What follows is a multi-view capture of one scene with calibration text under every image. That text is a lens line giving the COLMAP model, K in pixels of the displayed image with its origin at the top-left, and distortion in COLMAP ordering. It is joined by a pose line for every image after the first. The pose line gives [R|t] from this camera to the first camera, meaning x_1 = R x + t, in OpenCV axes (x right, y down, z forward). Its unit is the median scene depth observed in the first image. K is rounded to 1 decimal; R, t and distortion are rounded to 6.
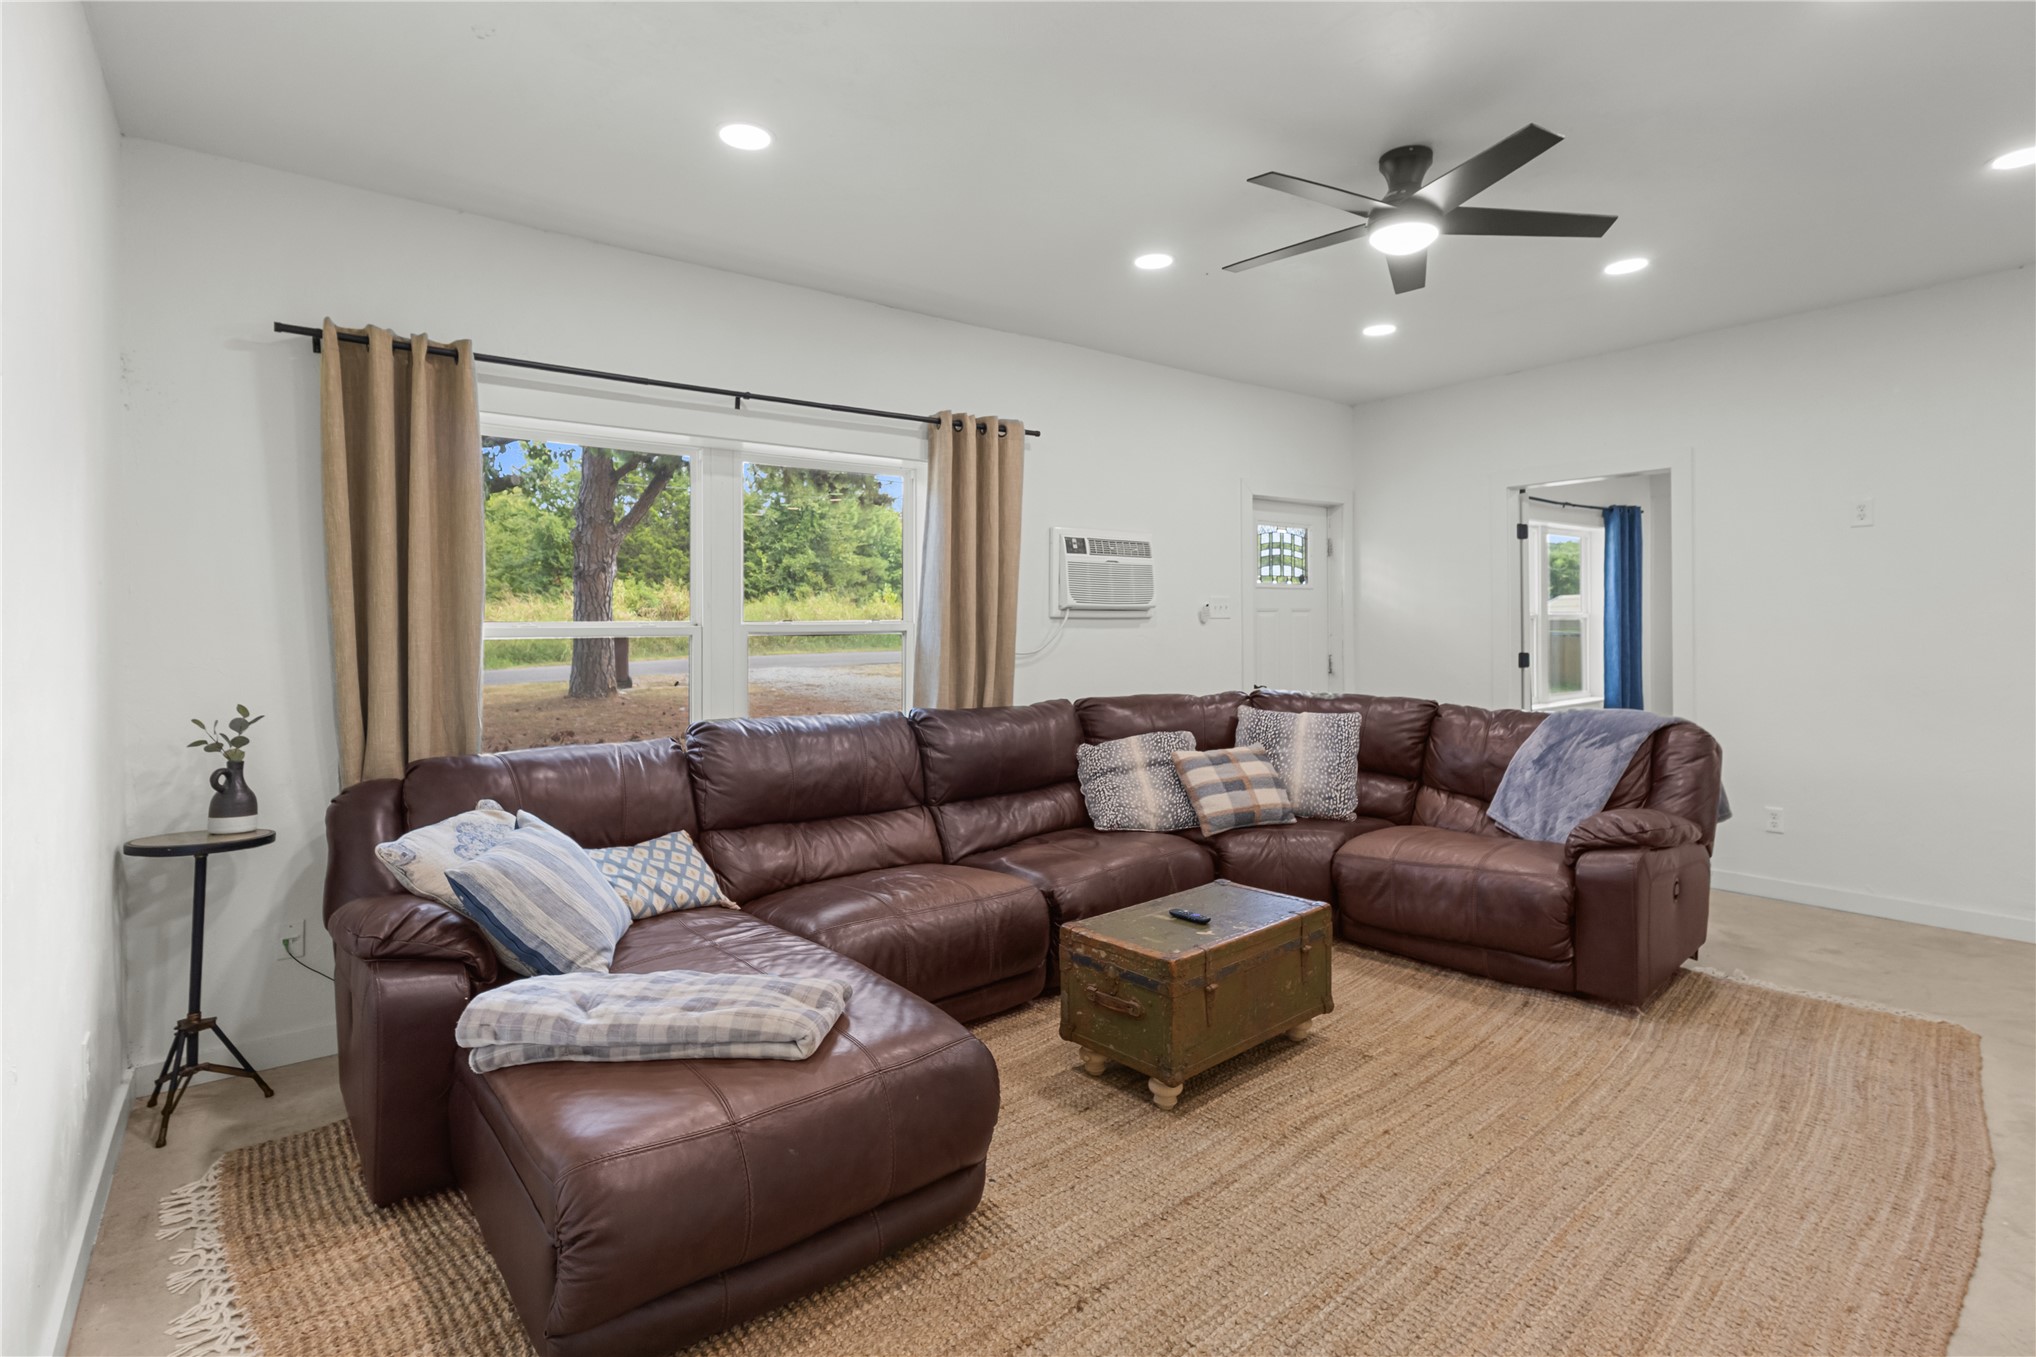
lens RADIAL K [[962.0, 0, 982.1], [0, 962.0, 626.1], [0, 0, 1]] dist [-0.001765, 0.000908]
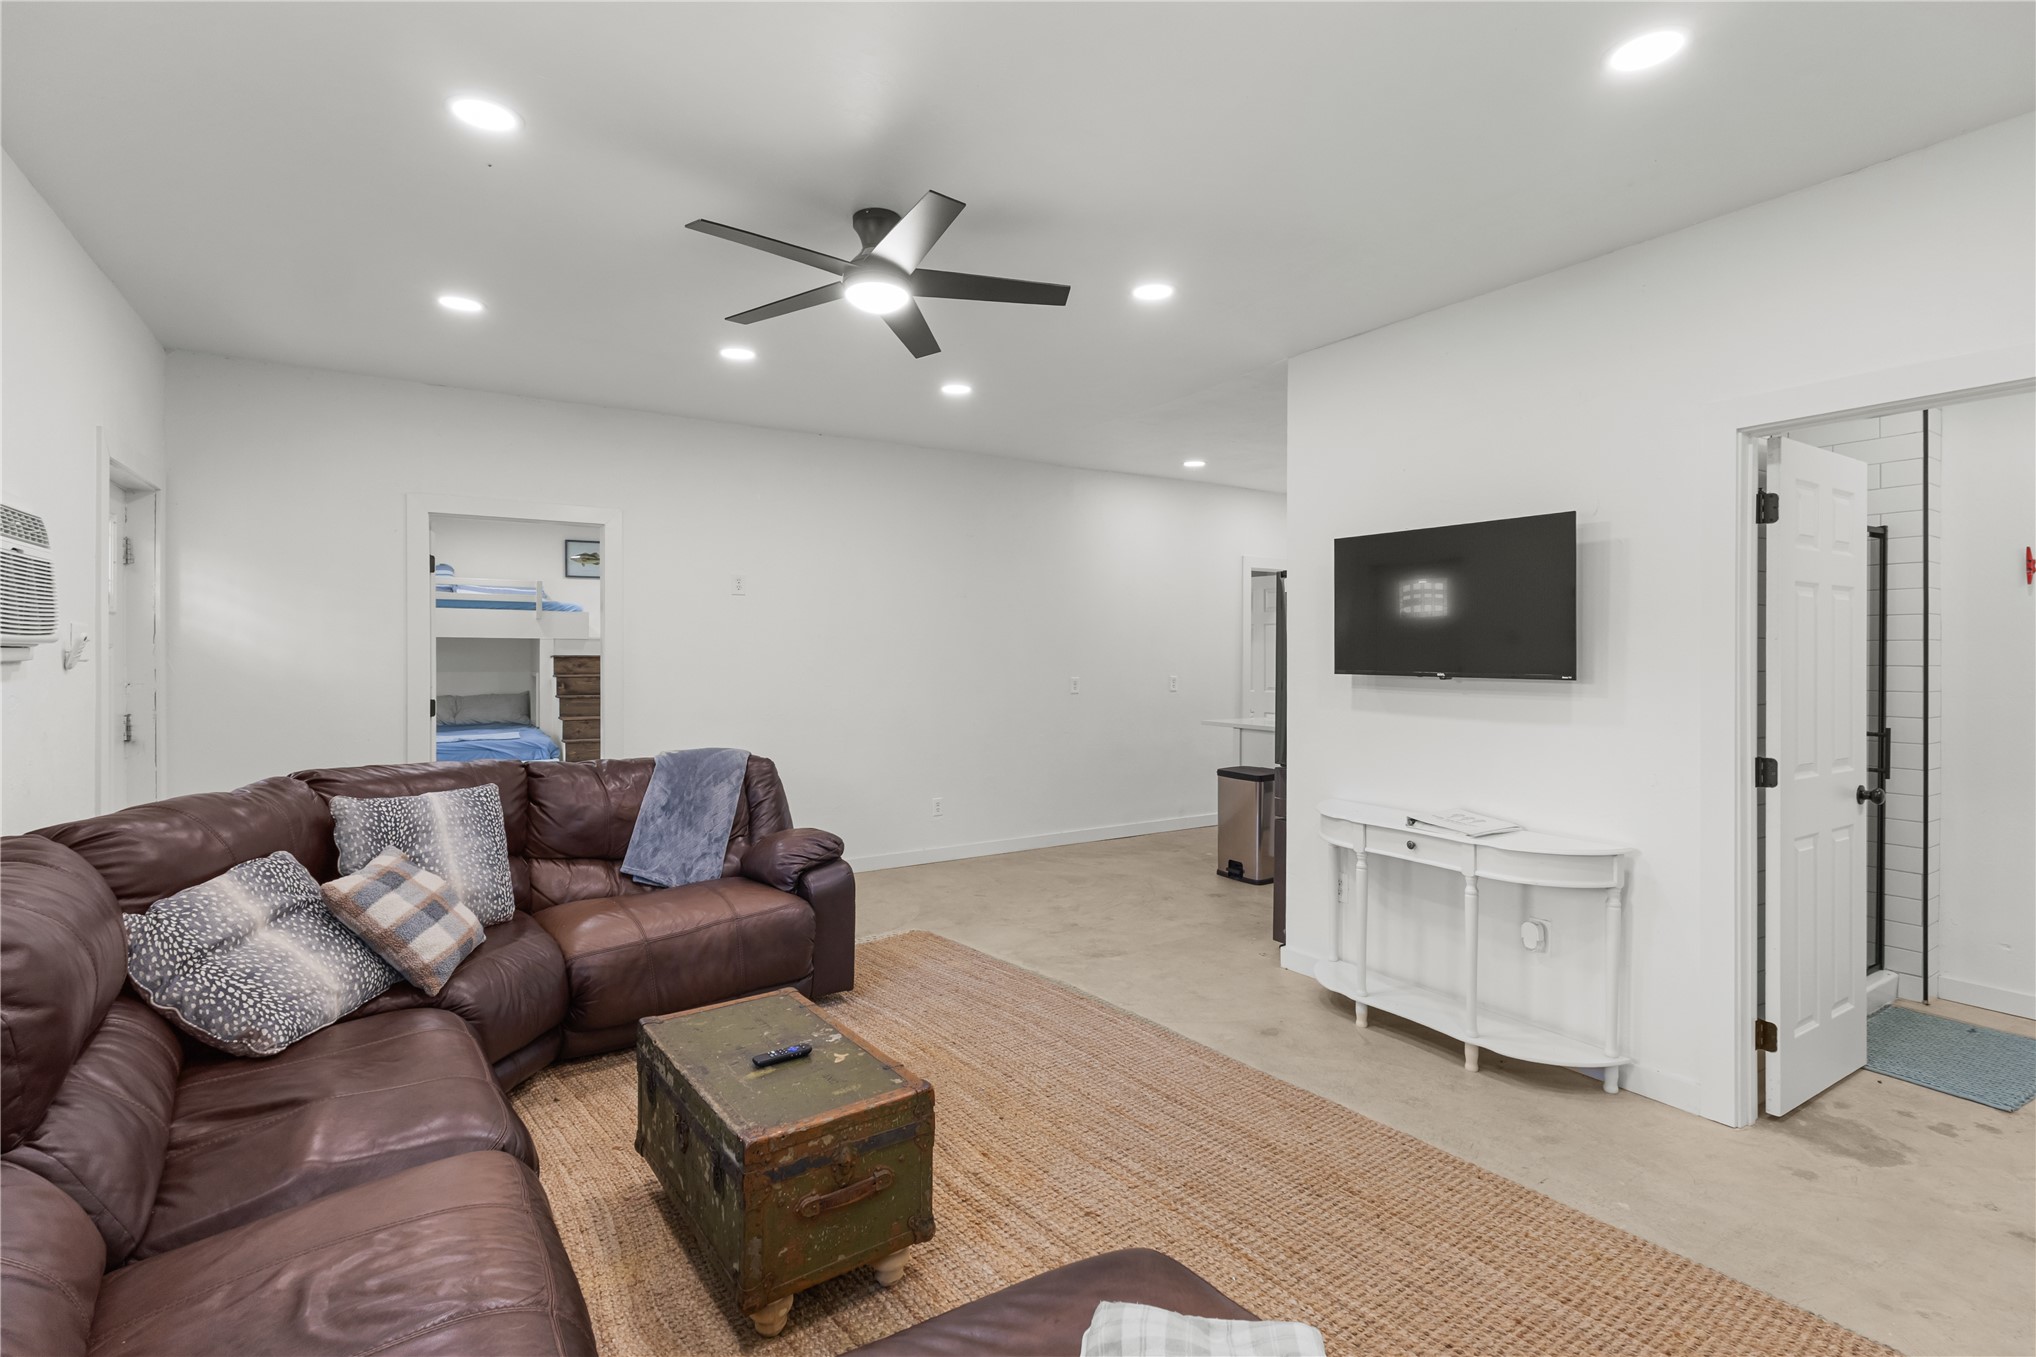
lens RADIAL K [[962.0, 0, 1016.3], [0, 962.0, 669.0], [0, 0, 1]] dist [-0.001765, 0.000908]
pose [[0.082251, -0.005185, 0.996598, -0.420431], [-0.002893, 0.999981, 0.005441, -0.011814], [-0.996607, -0.003331, 0.082235, 0.580800]]
